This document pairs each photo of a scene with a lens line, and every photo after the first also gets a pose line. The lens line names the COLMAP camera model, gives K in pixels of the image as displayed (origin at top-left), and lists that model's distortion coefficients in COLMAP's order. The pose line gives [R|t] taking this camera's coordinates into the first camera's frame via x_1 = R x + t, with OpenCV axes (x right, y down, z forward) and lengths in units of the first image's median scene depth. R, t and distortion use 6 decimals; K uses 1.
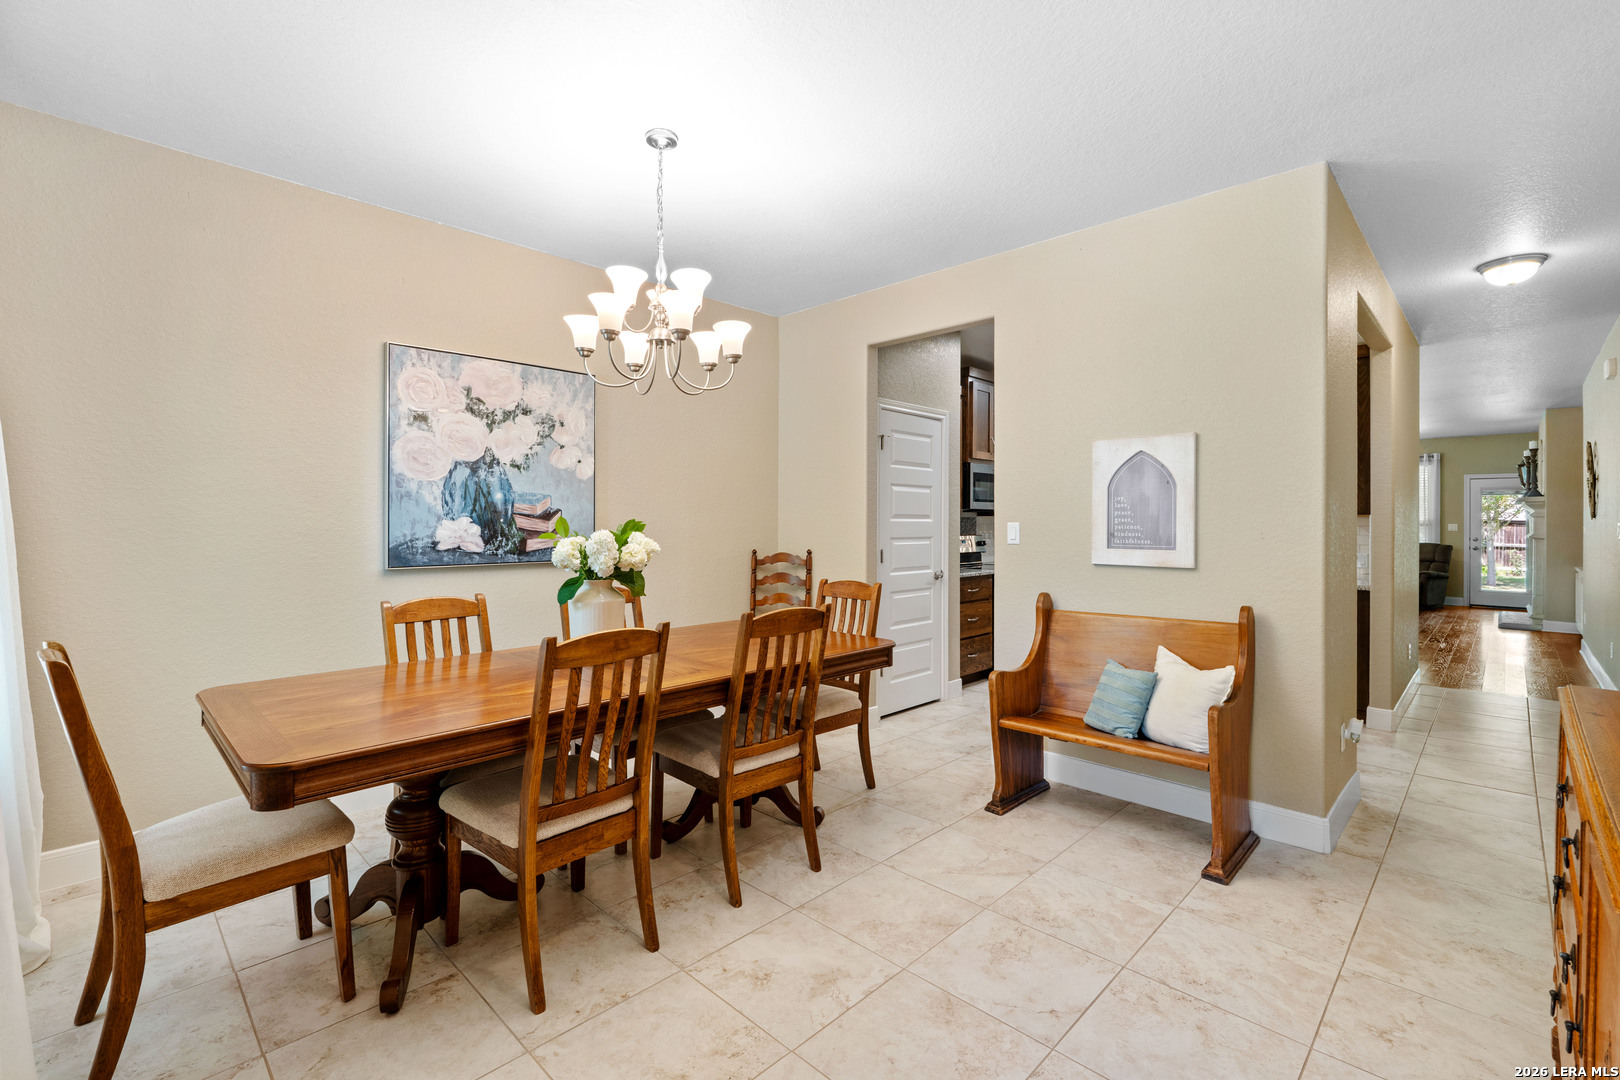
lens RADIAL K [[728.9, 0, 803.7], [0, 728.9, 519.7], [0, 0, 1]] dist [0.000848, 0.000429]
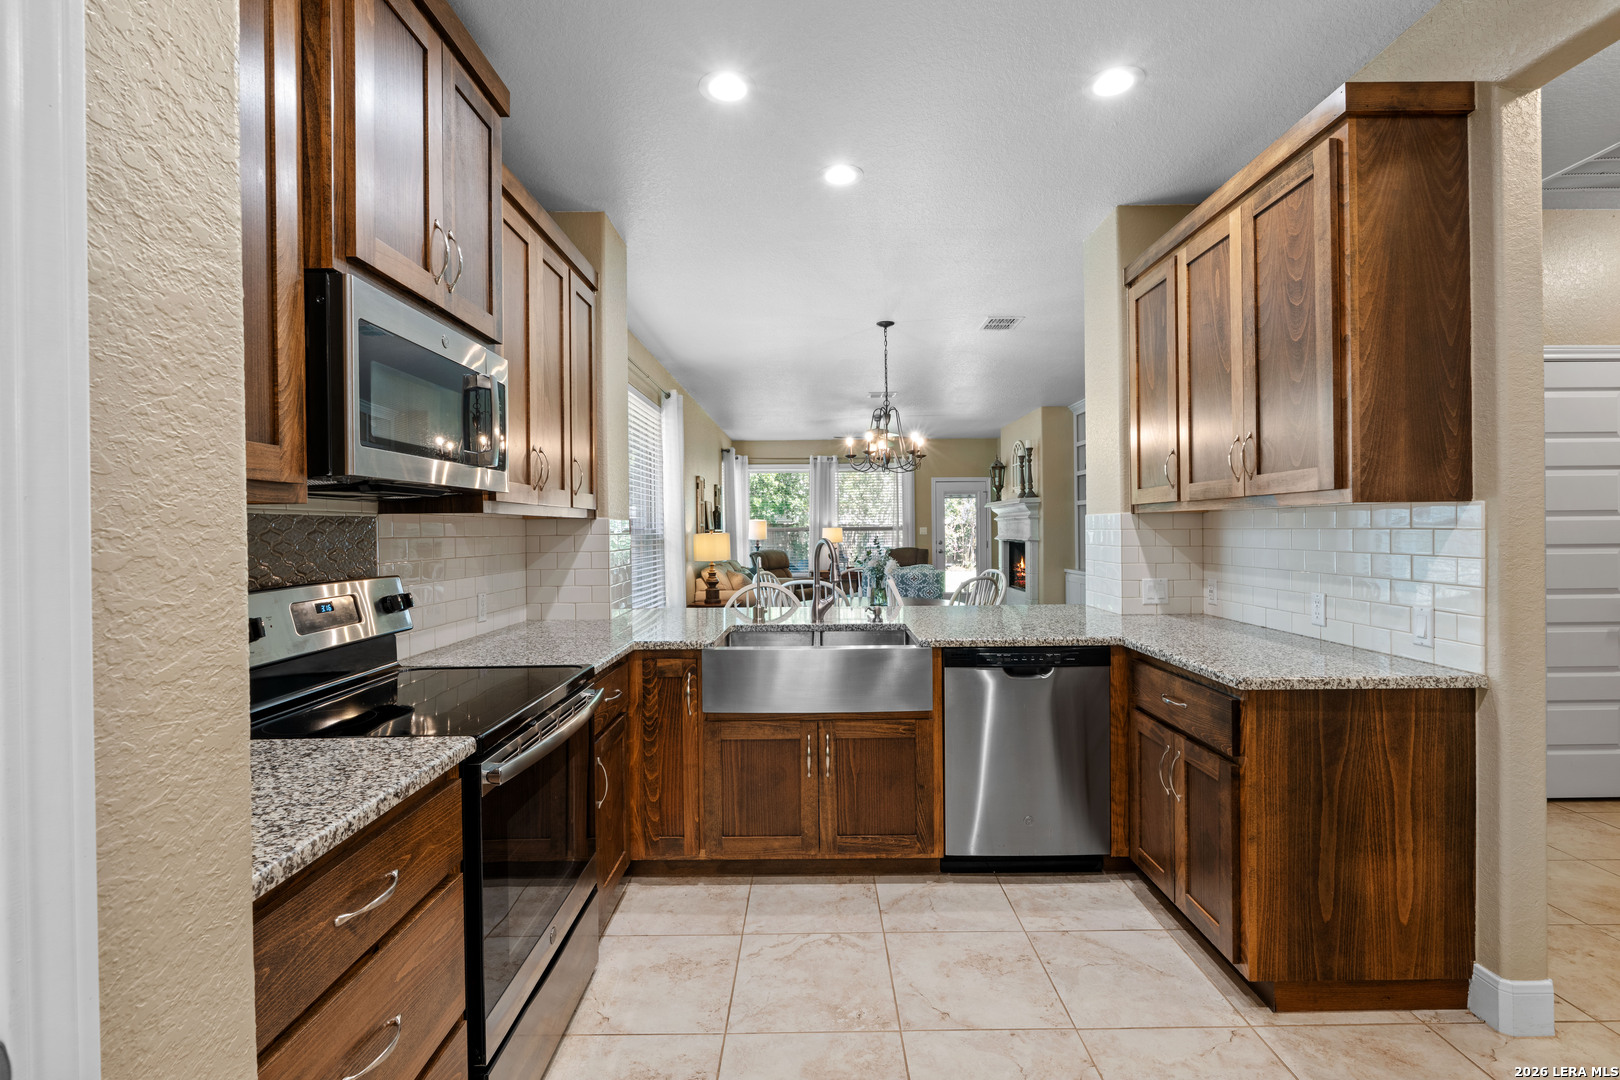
lens RADIAL K [[736.5, 0, 823.9], [0, 736.5, 530.6], [0, 0, 1]] dist [0.001721, -0.000150]
pose [[0.707226, -0.013949, 0.706850, 0.115792], [0.012263, 0.999897, 0.007463, 0.001544], [-0.706881, 0.003390, 0.707325, 0.495561]]
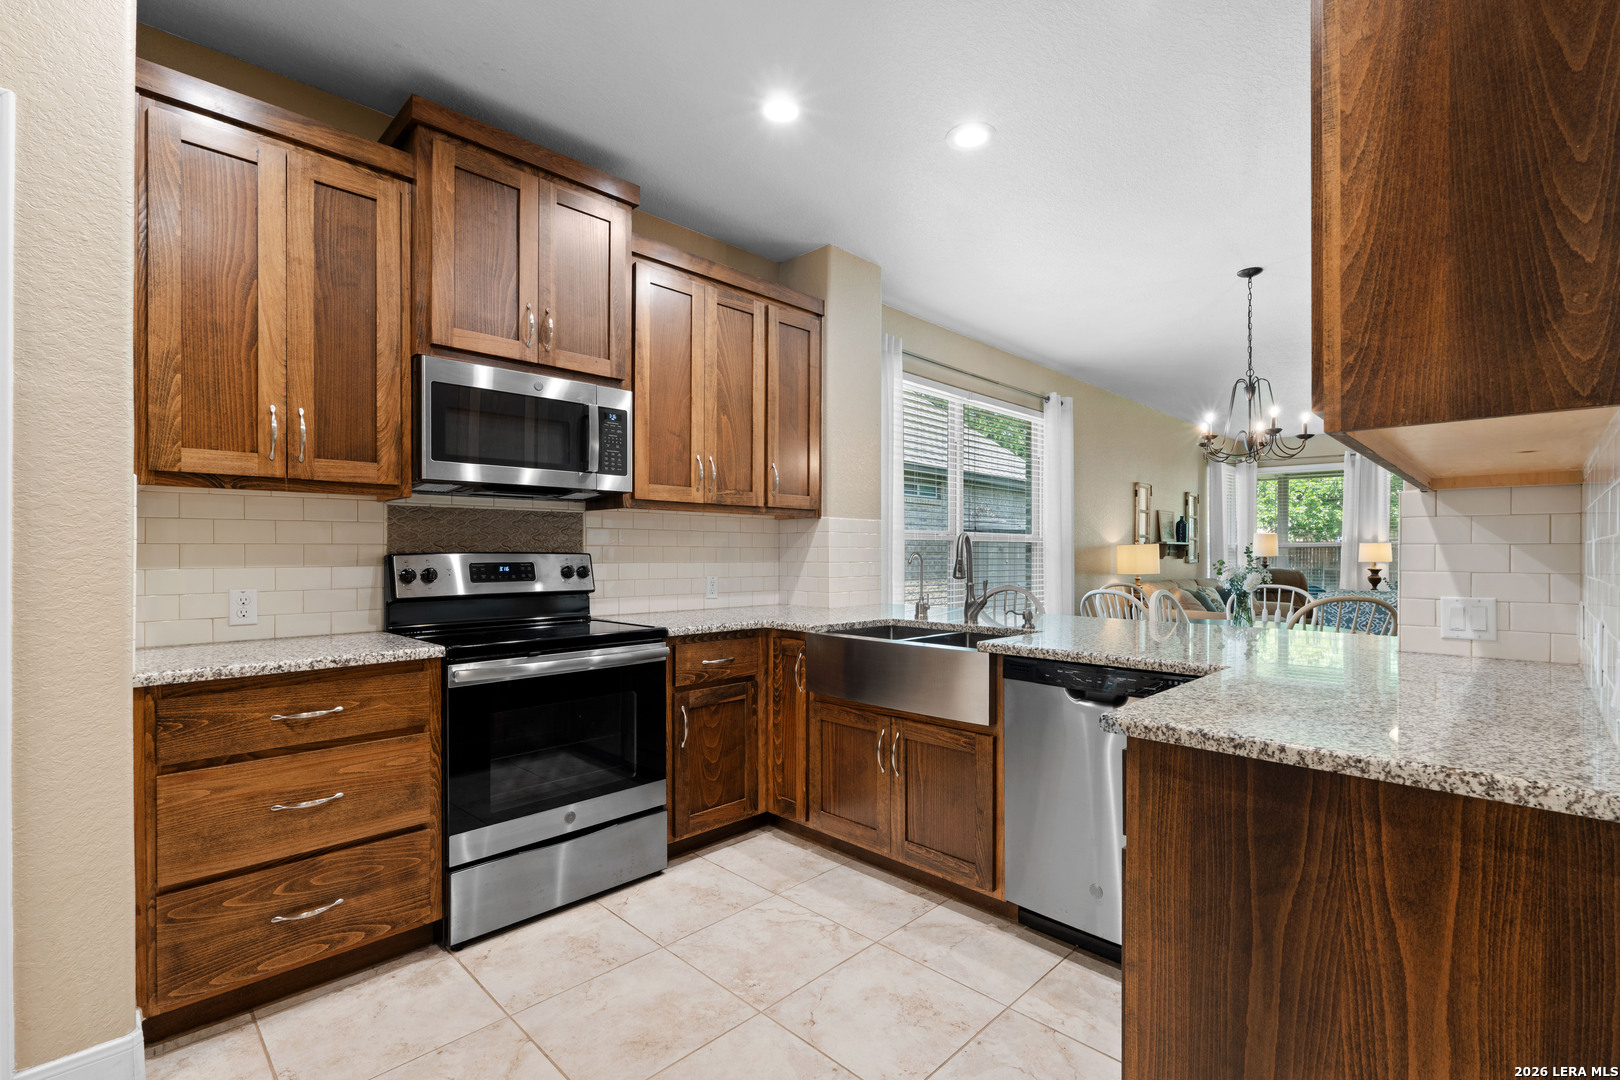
lens RADIAL K [[737.6, 0, 847.1], [0, 737.6, 554.1], [0, 0, 1]] dist [-0.000137, 0.000288]
pose [[0.999851, -0.003557, 0.016889, 0.300438], [0.003523, 0.999992, 0.002047, 0.016089], [-0.016896, -0.001987, 0.999855, 0.419840]]
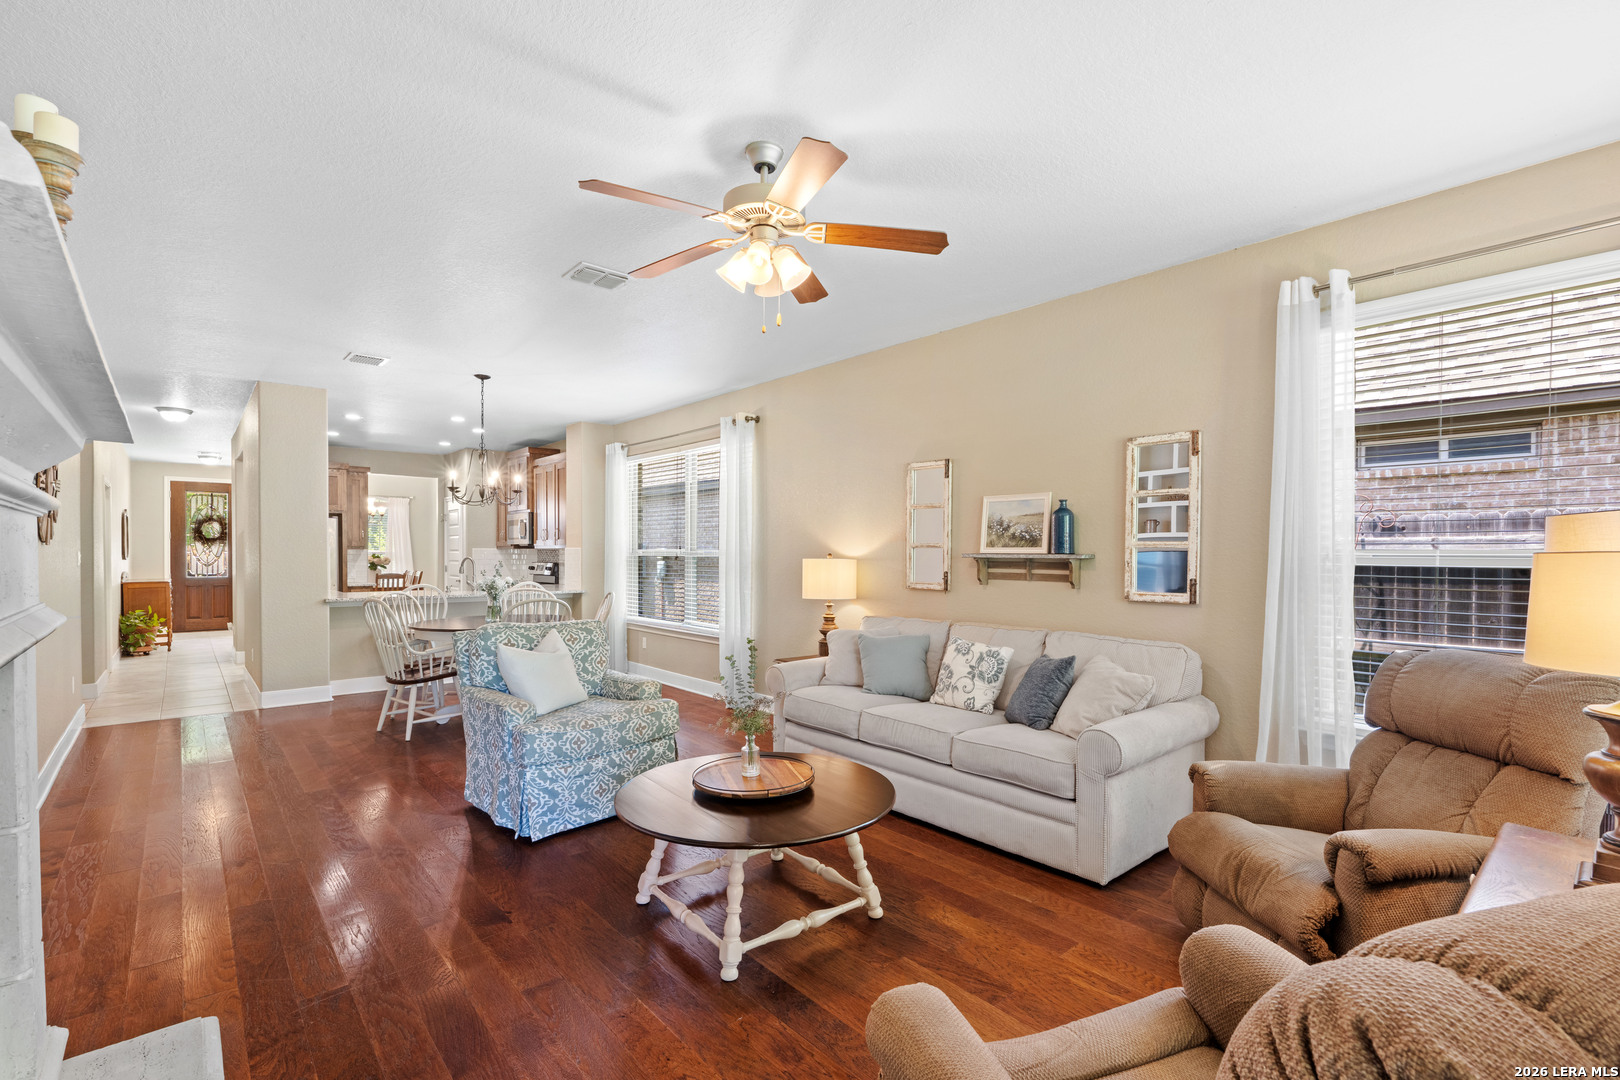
lens RADIAL K [[719.2, 0, 818.4], [0, 719.2, 547.3], [0, 0, 1]] dist [-0.009193, -0.000210]
pose [[-0.066429, -0.013899, -0.997694, 1.151613], [-0.002407, 0.999902, -0.013770, 0.007695], [0.997788, 0.001487, -0.066456, 1.196883]]
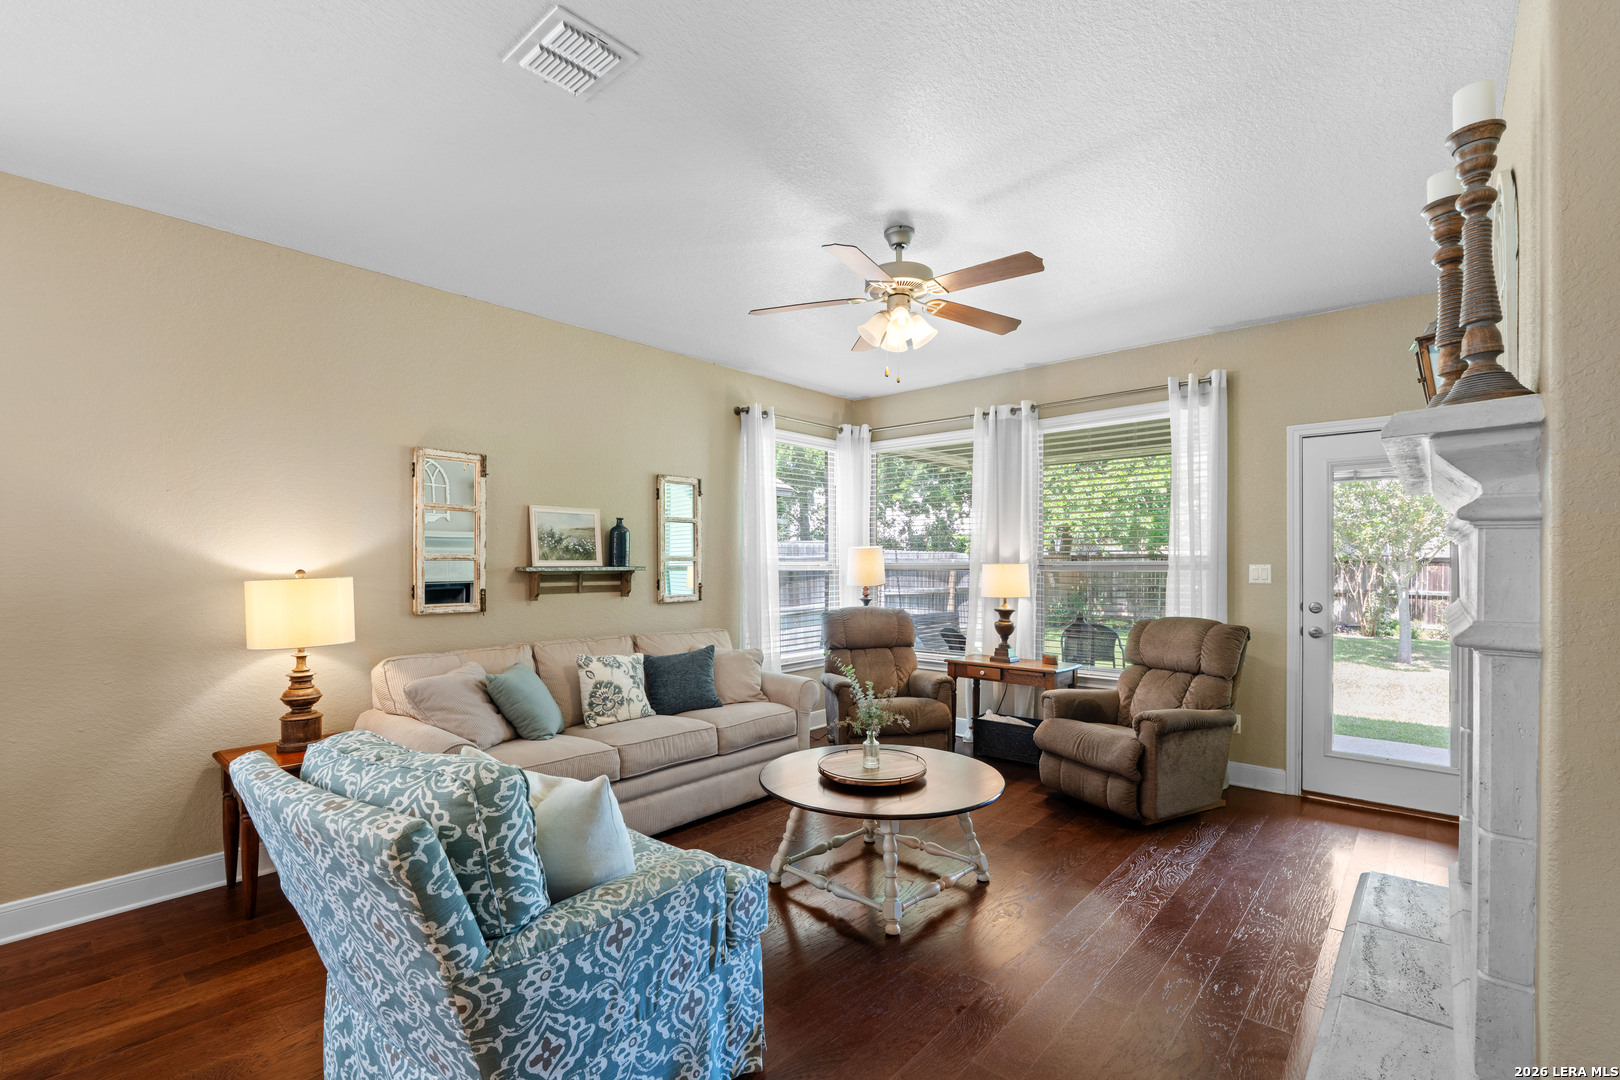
lens RADIAL K [[732.1, 0, 807.5], [0, 732.1, 561.4], [0, 0, 1]] dist [-0.002654, -0.000187]
pose [[0.998542, -0.007934, 0.053398, 0.819155], [0.008033, 0.999966, -0.001629, 0.003903], [-0.053383, 0.002055, 0.998572, 0.823448]]
